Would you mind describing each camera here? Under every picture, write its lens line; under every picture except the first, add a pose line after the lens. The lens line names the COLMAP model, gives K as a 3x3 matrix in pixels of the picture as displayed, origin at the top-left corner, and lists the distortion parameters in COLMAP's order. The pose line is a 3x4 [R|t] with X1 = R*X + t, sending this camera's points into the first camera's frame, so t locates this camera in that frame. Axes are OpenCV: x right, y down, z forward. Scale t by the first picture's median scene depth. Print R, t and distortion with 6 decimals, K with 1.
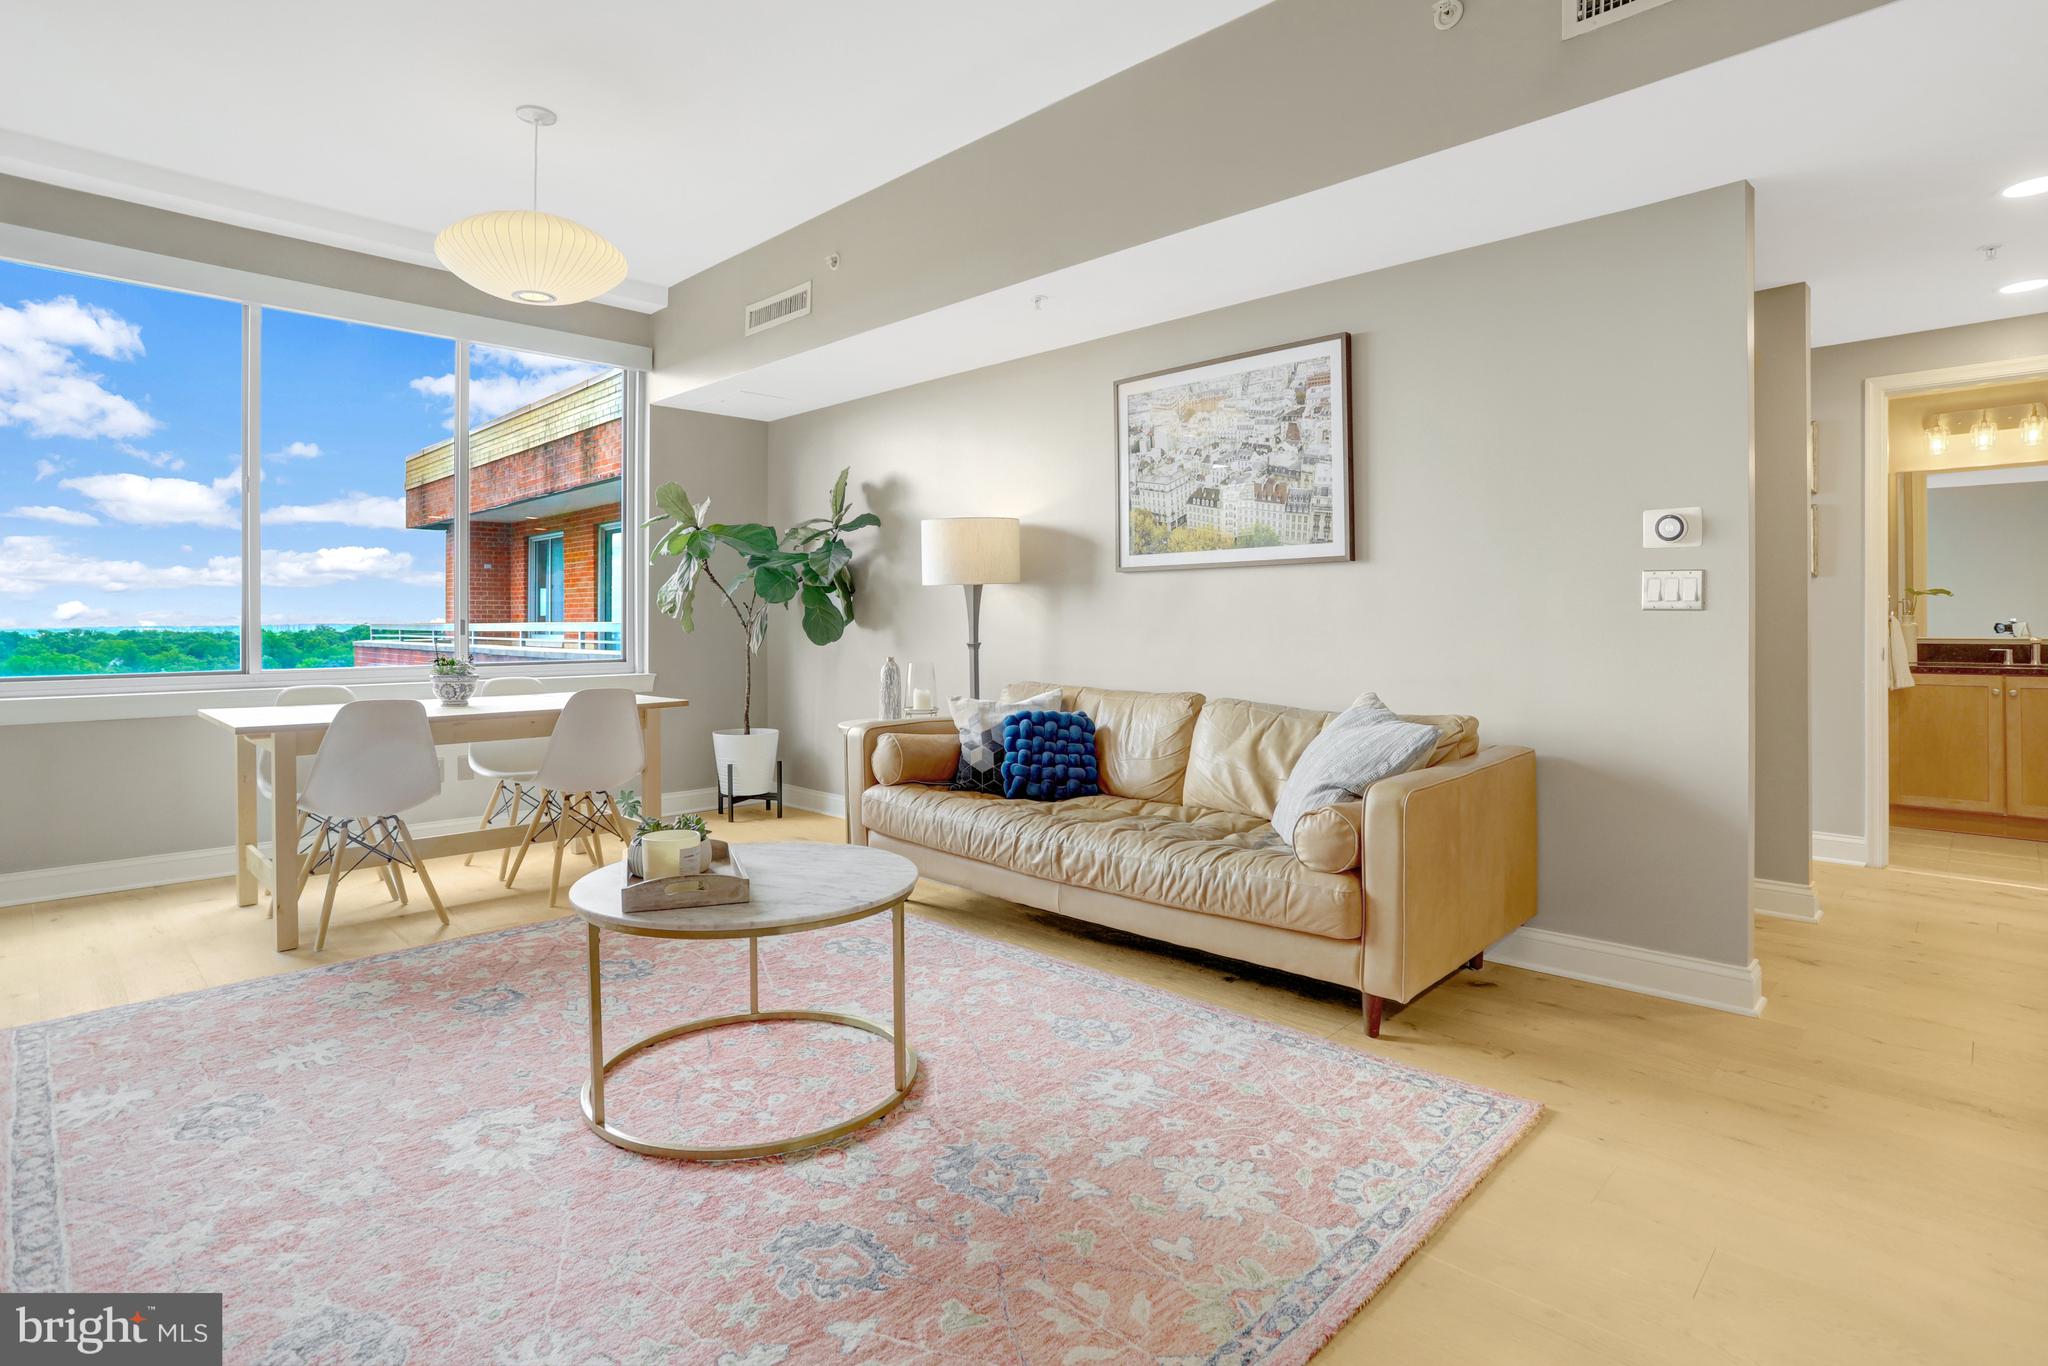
lens RADIAL K [[1037.2, 0, 1048.7], [0, 1037.2, 633.1], [0, 0, 1]] dist [-0.075630, 0.027750]
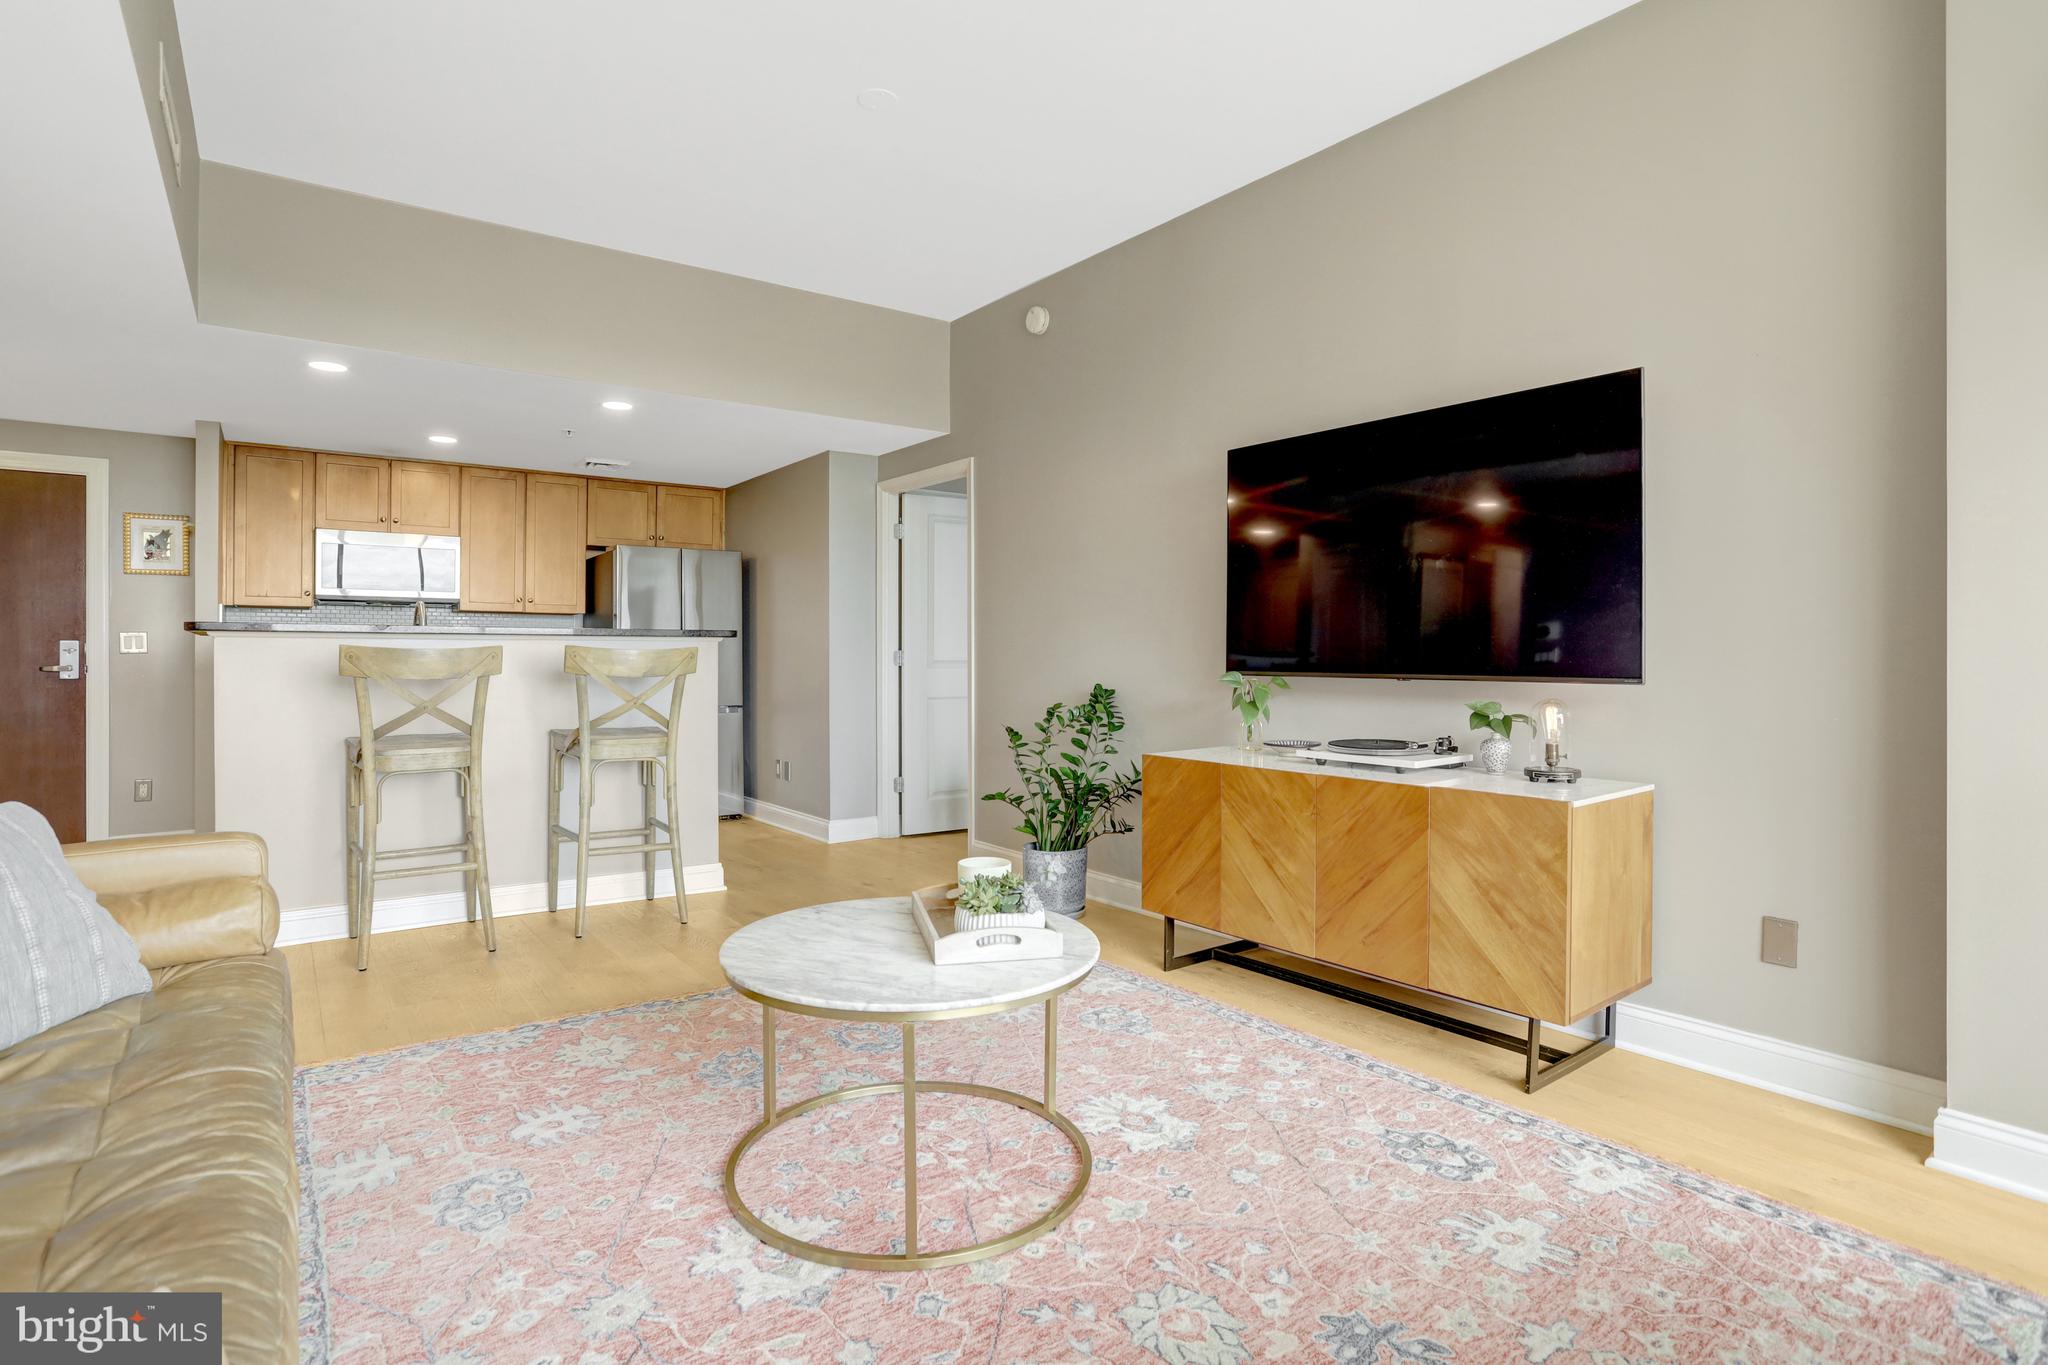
lens RADIAL K [[1019.9, 0, 1029.1], [0, 1019.9, 641.2], [0, 0, 1]] dist [-0.068942, 0.025361]
pose [[-0.987092, 0.002157, 0.160142, -0.360078], [0.001879, 0.999996, -0.001884, -0.016148], [-0.160145, -0.001559, -0.987092, 1.251735]]
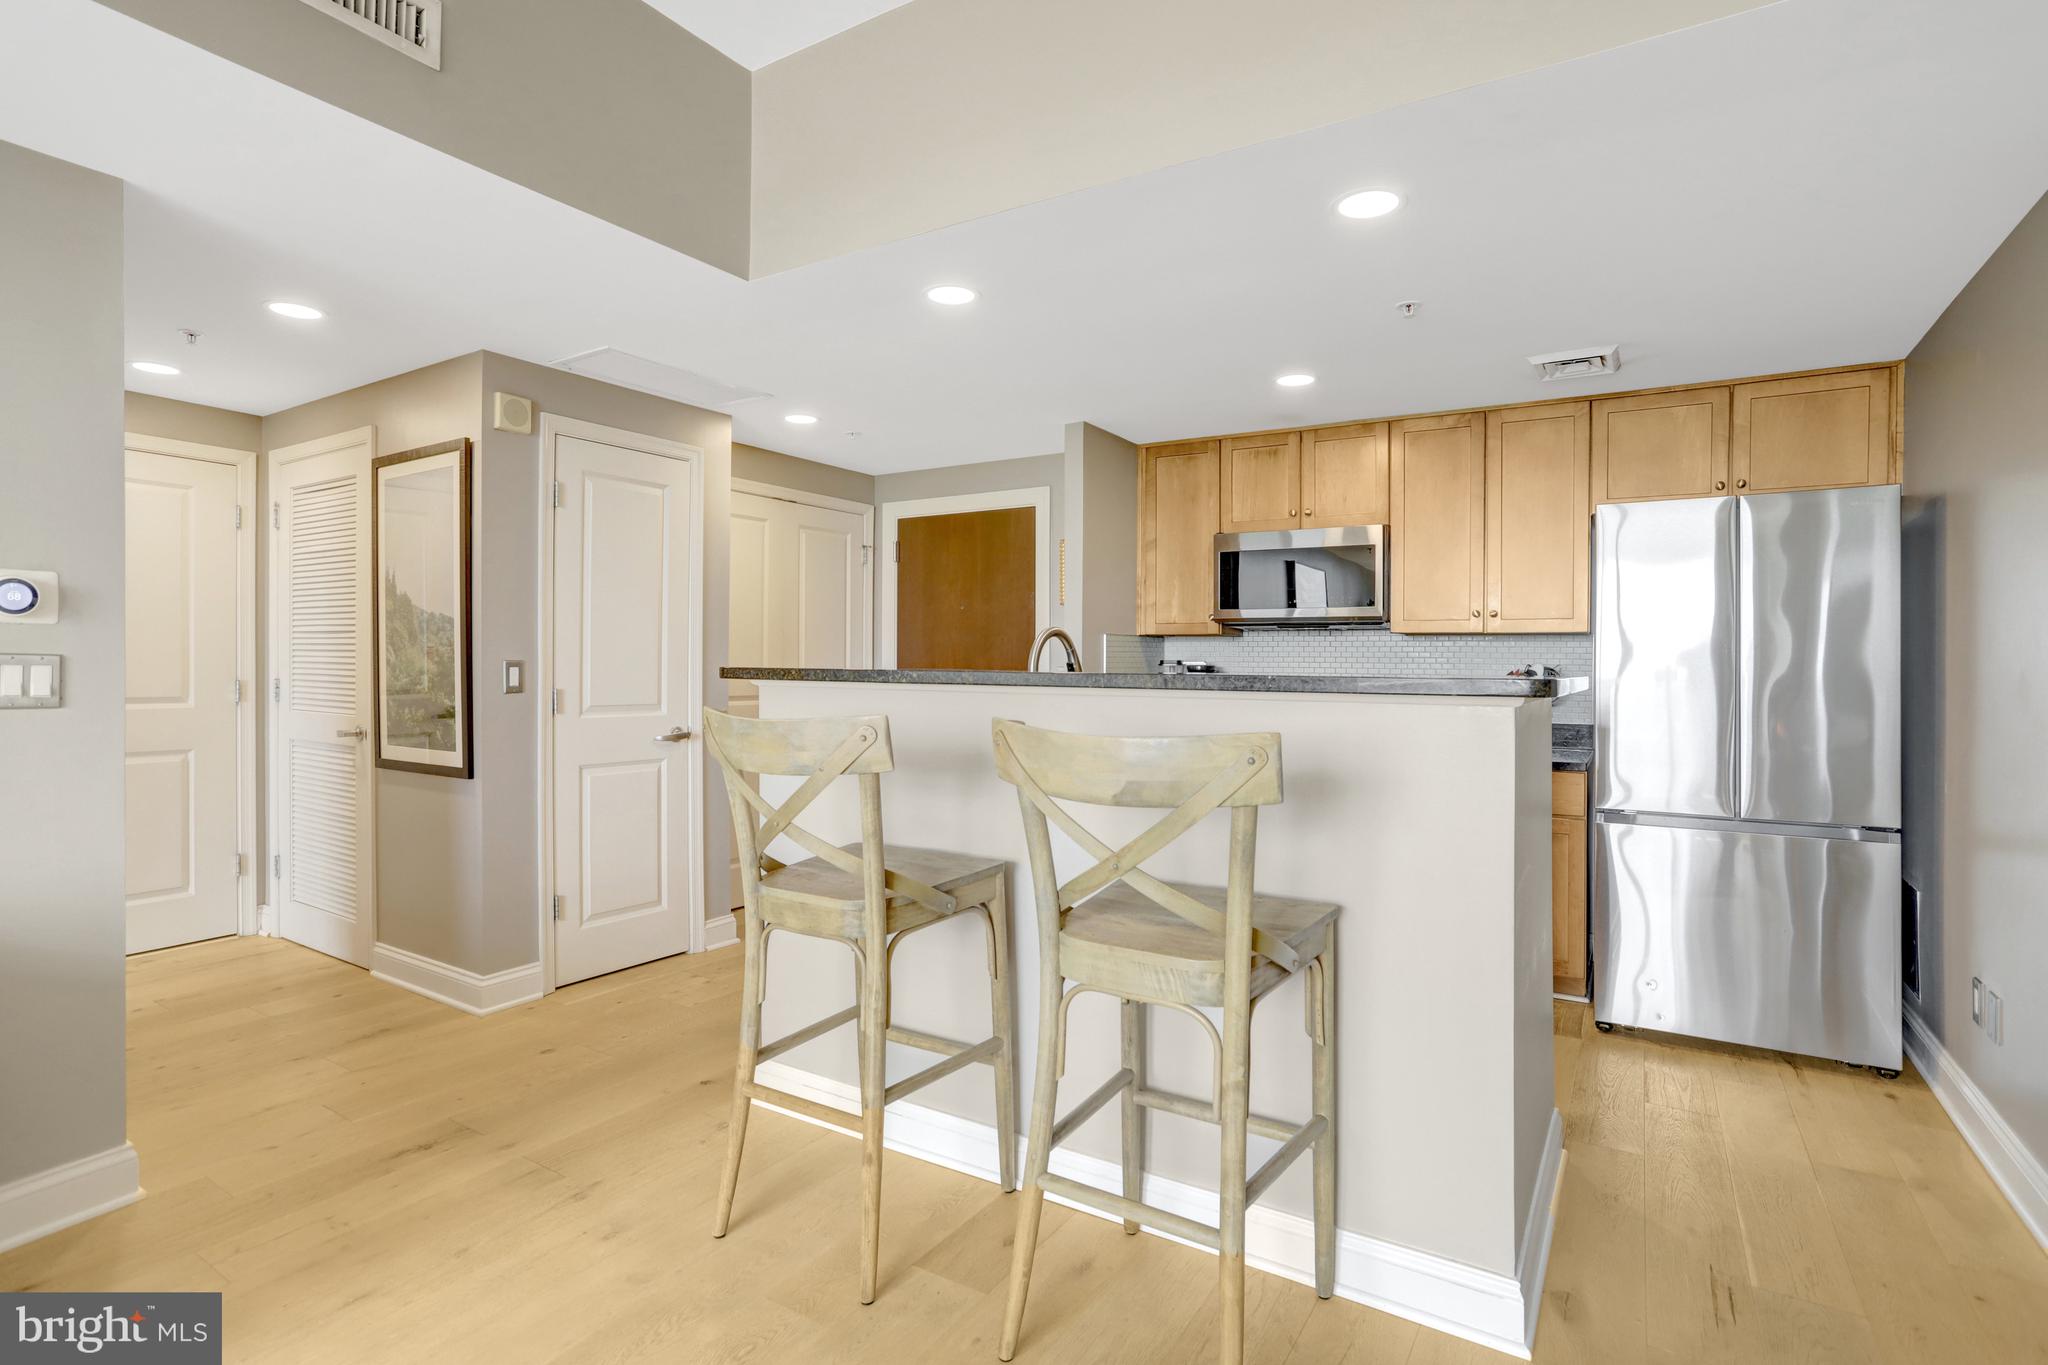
lens RADIAL K [[1003.8, 0, 1022.9], [0, 1003.8, 663.4], [0, 0, 1]] dist [-0.070616, 0.027617]
pose [[-0.189761, -0.000840, 0.981830, -0.171533], [0.004325, 0.999989, 0.001691, -0.042943], [-0.981821, 0.004568, -0.189756, 0.330902]]
